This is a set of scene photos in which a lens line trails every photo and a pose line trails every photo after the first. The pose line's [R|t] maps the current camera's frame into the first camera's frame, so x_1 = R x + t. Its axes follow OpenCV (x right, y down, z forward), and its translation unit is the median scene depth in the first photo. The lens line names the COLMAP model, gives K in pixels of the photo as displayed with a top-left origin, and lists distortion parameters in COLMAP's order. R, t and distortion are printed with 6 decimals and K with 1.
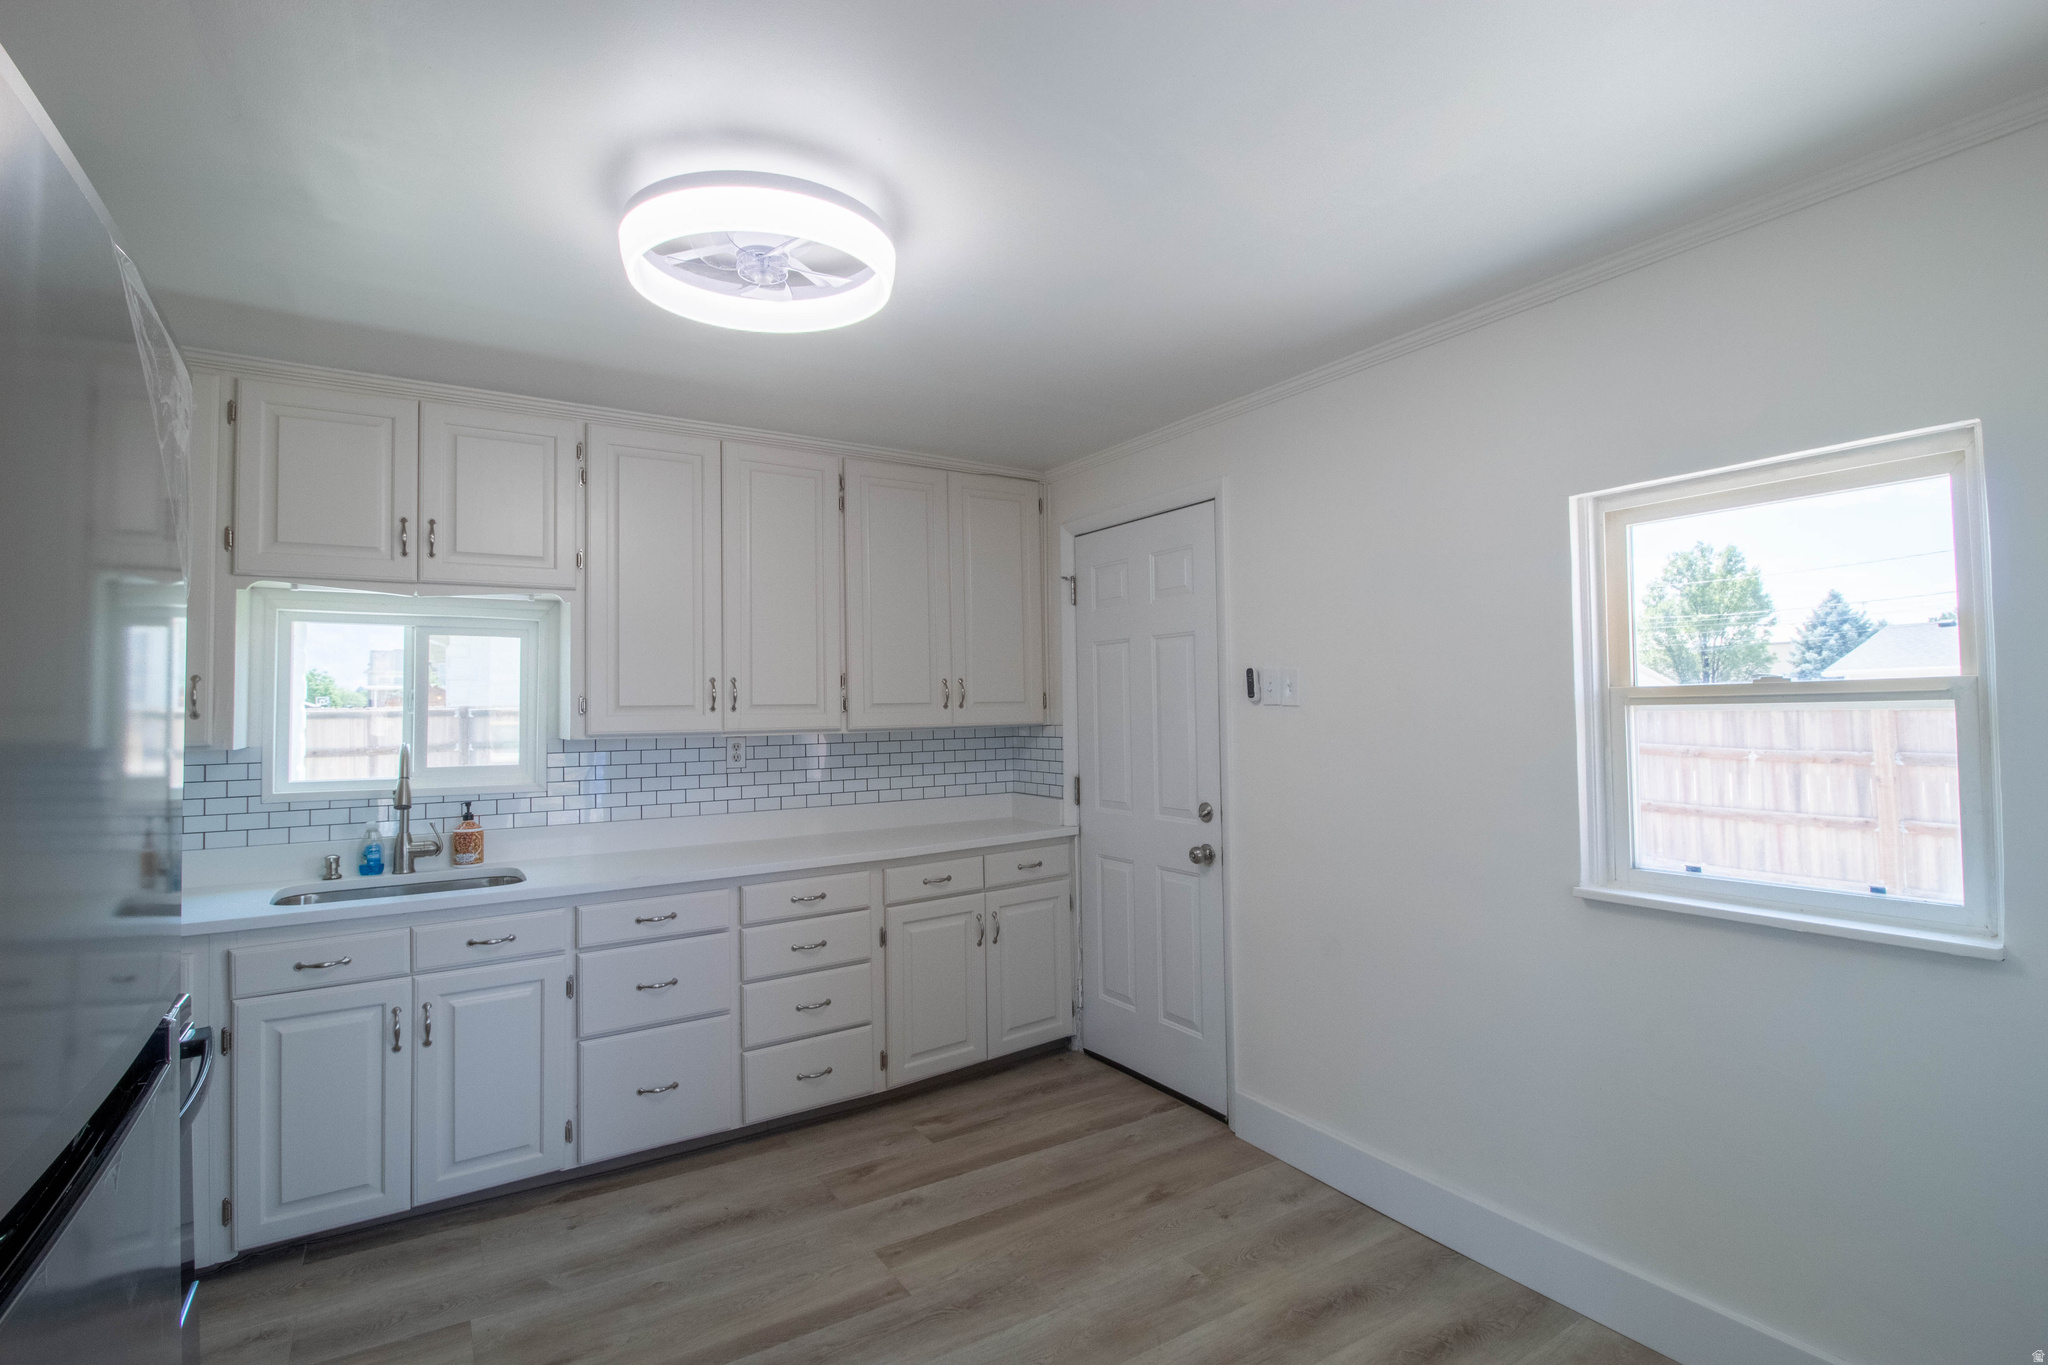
lens RADIAL K [[964.2, 0, 1061.9], [0, 964.2, 678.7], [0, 0, 1]] dist [0.000591, -0.013422]
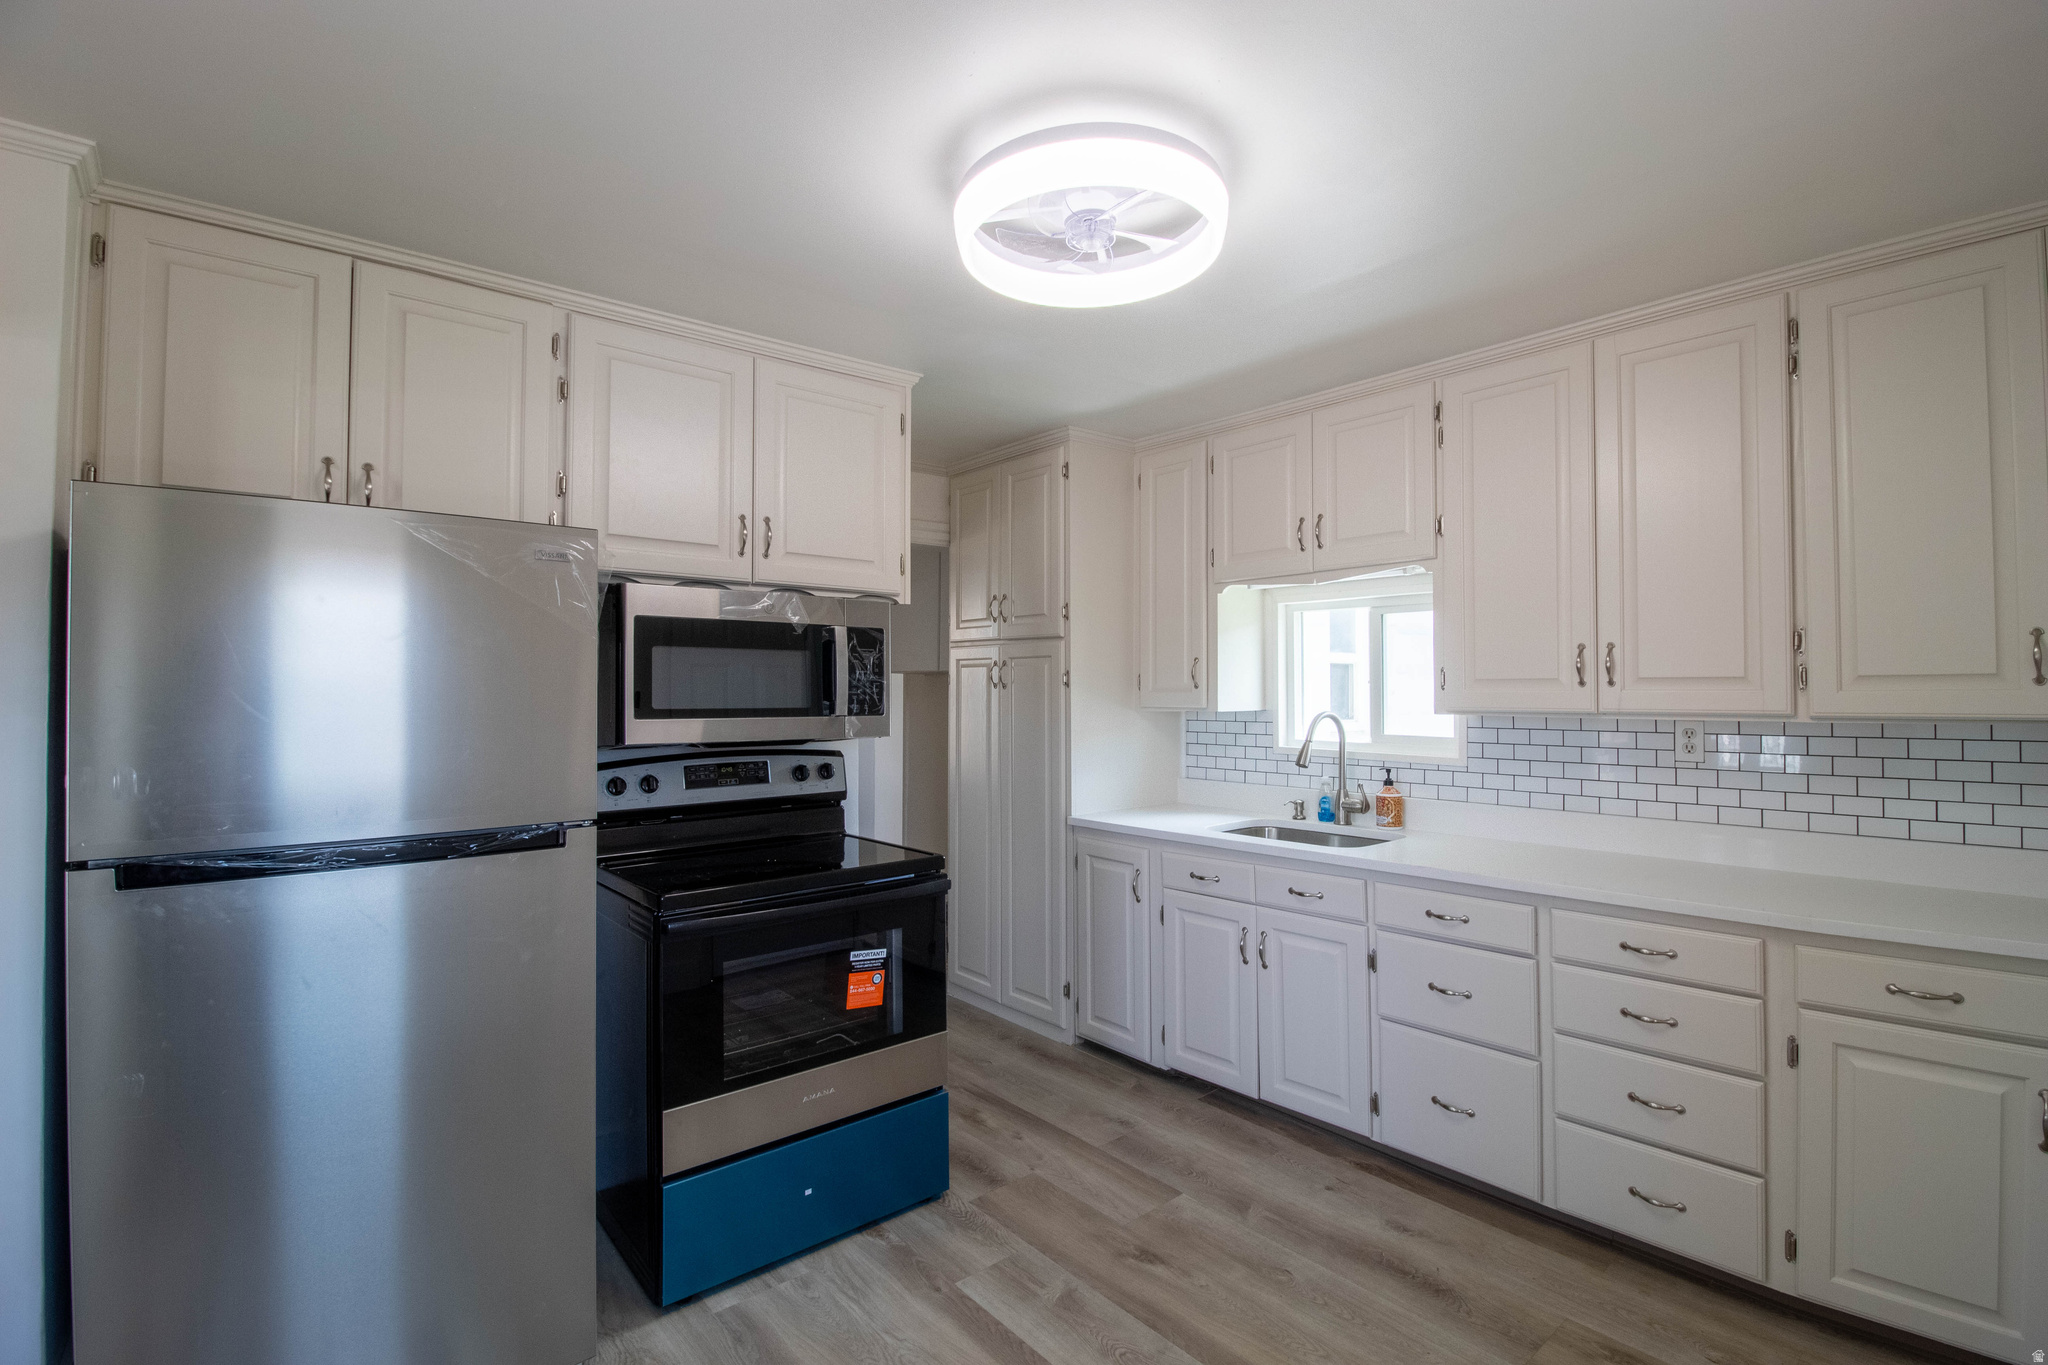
lens RADIAL K [[946.7, 0, 1046.3], [0, 946.7, 676.7], [0, 0, 1]] dist [-0.001103, -0.014327]
pose [[0.132971, 0.000587, -0.991120, 0.385577], [0.032913, 0.999446, 0.005007, 0.008487], [0.990573, -0.033287, 0.132878, 0.501257]]
